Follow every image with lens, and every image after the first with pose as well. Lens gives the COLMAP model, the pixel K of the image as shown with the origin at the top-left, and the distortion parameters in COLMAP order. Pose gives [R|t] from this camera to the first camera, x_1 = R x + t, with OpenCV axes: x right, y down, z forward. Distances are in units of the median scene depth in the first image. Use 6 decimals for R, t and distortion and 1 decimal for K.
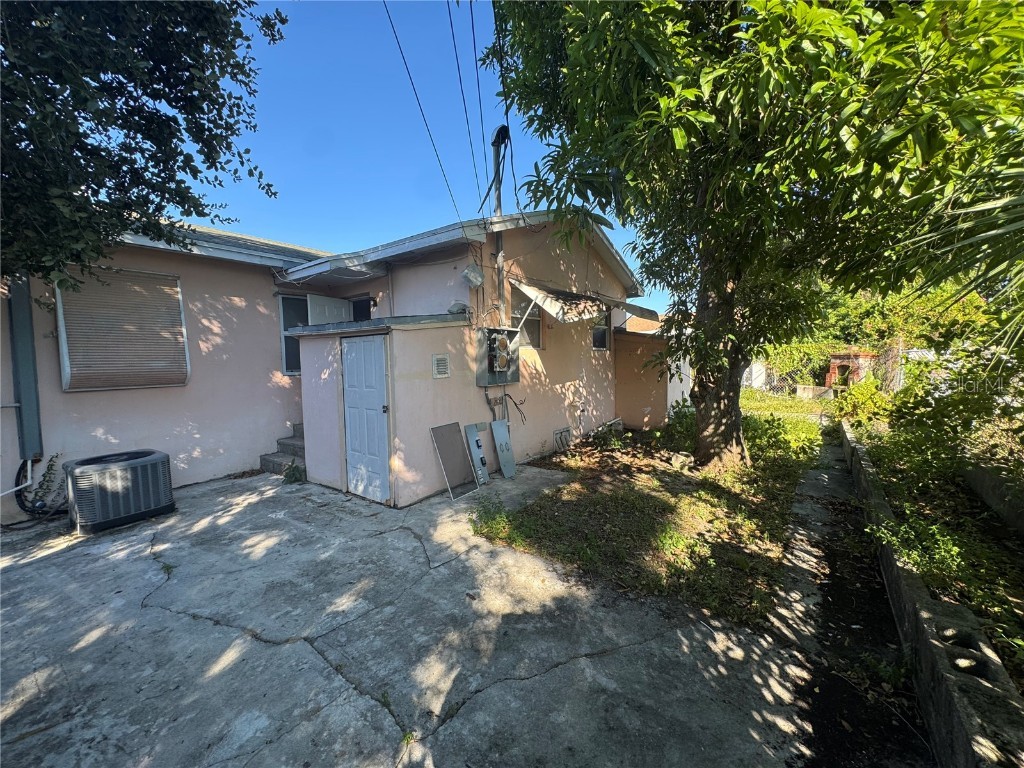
lens RADIAL K [[412.6, 0, 511.1], [0, 412.6, 383.8], [0, 0, 1]] dist [-0.000706, -0.000411]
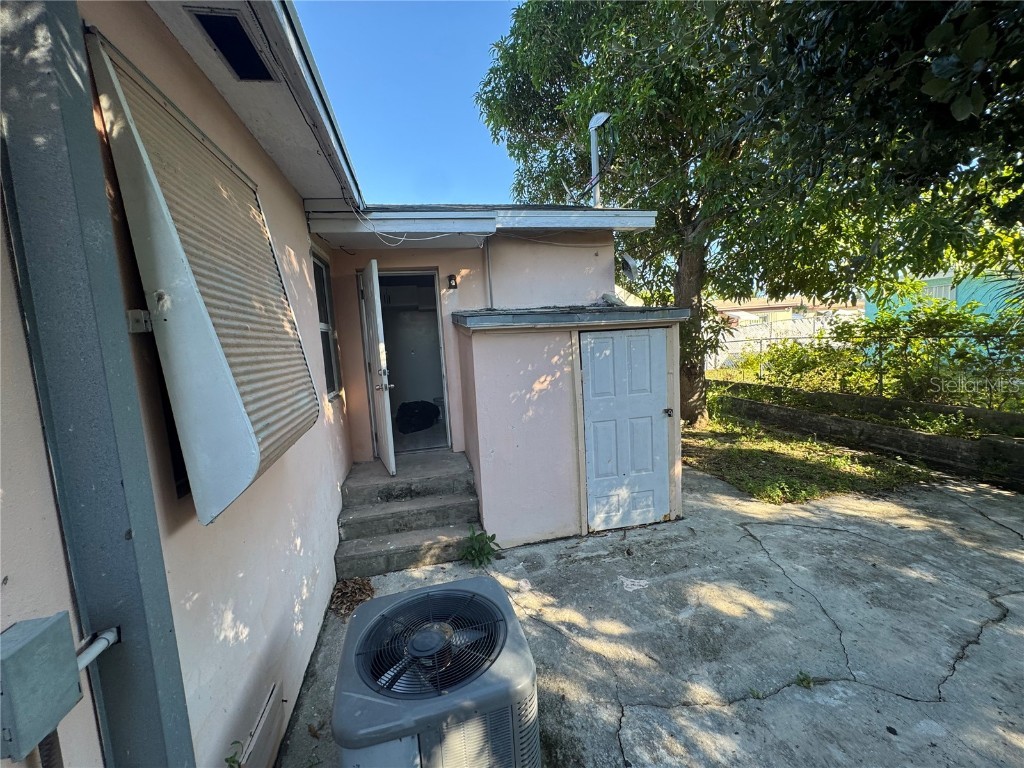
lens RADIAL K [[412.6, 0, 511.1], [0, 412.6, 383.8], [0, 0, 1]] dist [-0.000706, -0.000411]
pose [[0.660561, -0.099587, 0.744139, -1.294765], [0.093061, 0.994381, 0.050467, -0.081395], [-0.744983, 0.035914, 0.666116, 0.733997]]
